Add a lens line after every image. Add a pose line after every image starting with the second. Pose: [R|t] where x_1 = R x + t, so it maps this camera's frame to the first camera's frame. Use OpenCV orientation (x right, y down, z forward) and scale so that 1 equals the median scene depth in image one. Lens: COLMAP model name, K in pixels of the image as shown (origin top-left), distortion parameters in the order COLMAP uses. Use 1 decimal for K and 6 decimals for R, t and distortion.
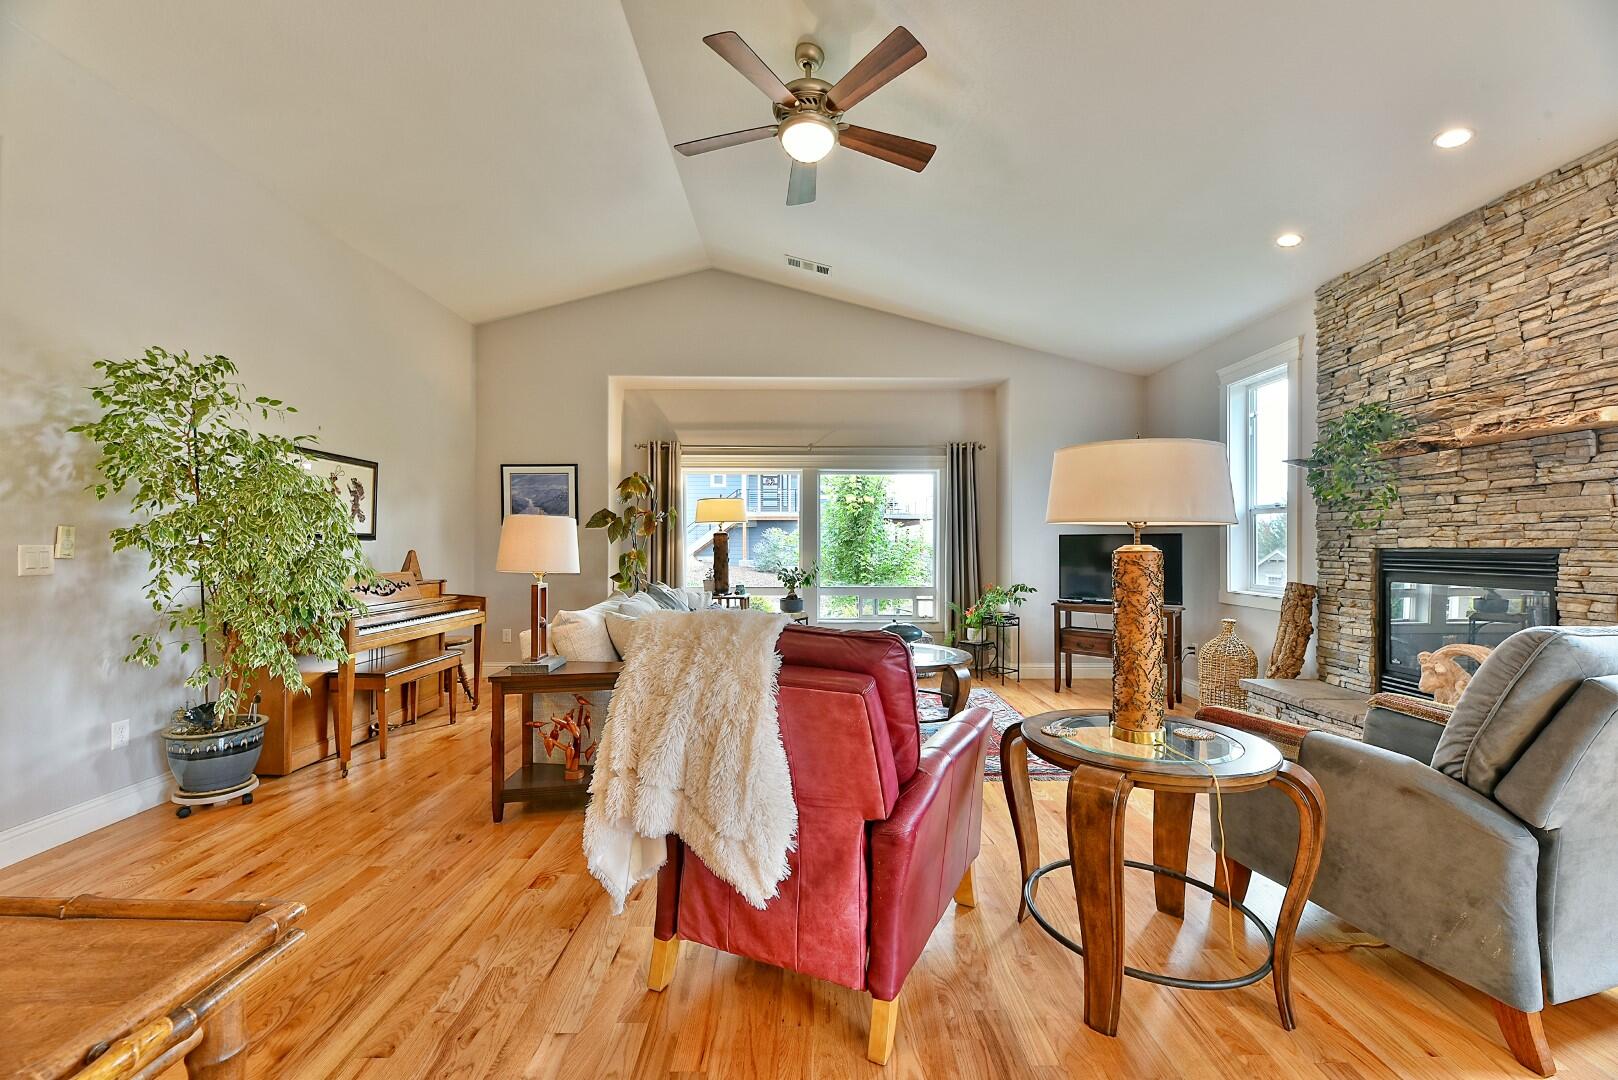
lens RADIAL K [[648.7, 0, 807.7], [0, 648.7, 541.8], [0, 0, 1]] dist [0.000568, -0.003685]
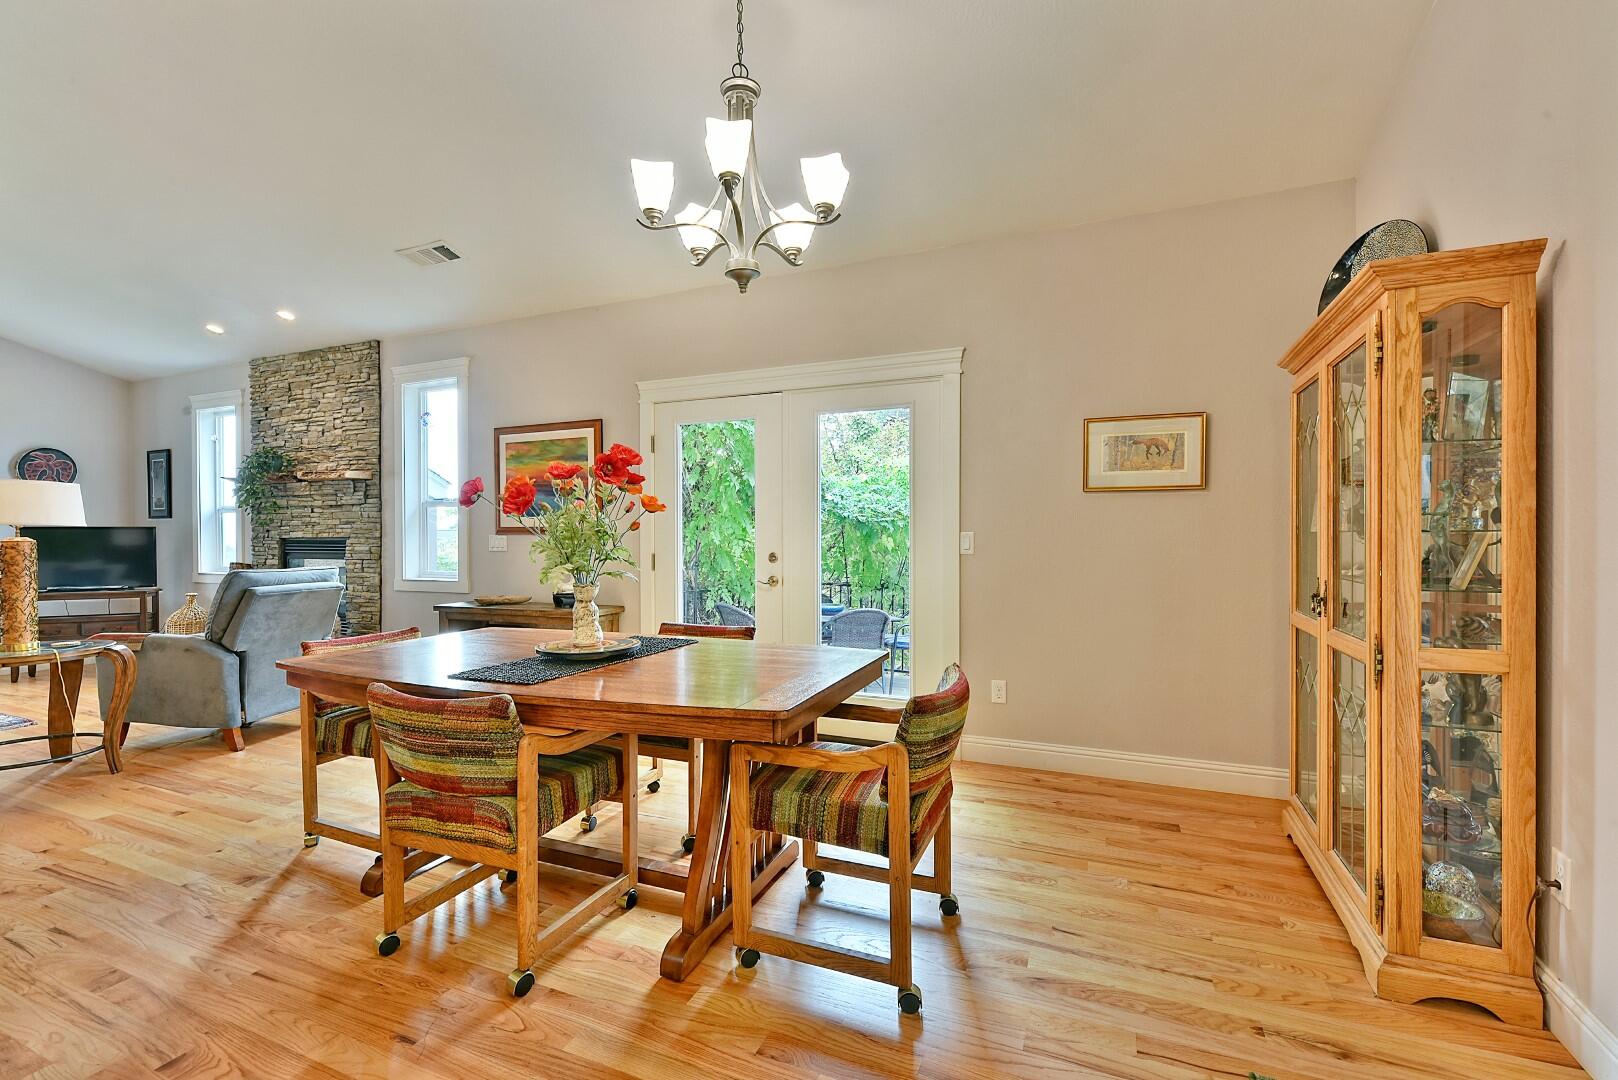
lens RADIAL K [[704.6, 0, 808.1], [0, 704.6, 541.6], [0, 0, 1]] dist [0.000154, -0.000263]
pose [[0.398674, -0.011526, 0.917020, -0.188495], [-0.001240, 0.999913, 0.013106, -0.005317], [-0.917092, -0.006362, 0.398625, -0.859039]]
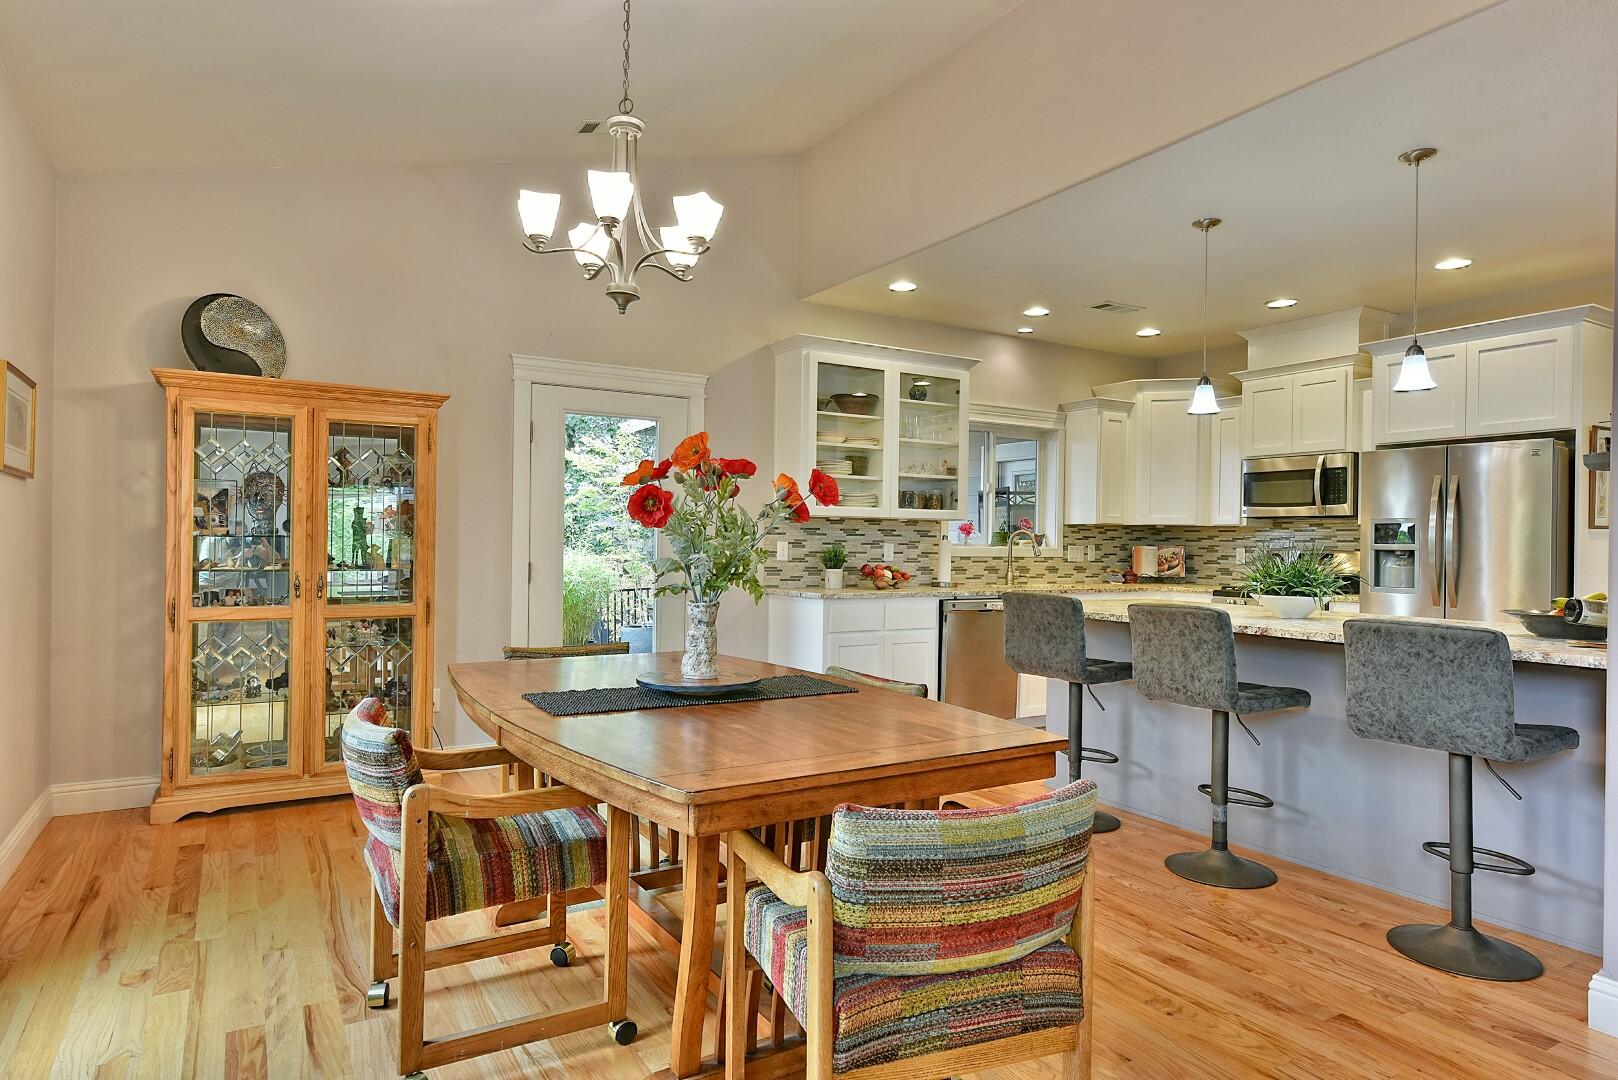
lens RADIAL K [[941.8, 0, 809.0], [0, 941.8, 540.0], [0, 0, 1]] dist [0.011525, -0.004188]
pose [[-0.859349, -0.013058, -0.511224, 0.679841], [-0.010573, 0.999914, -0.007766, 0.000678], [0.511281, -0.001269, -0.859413, 0.312060]]
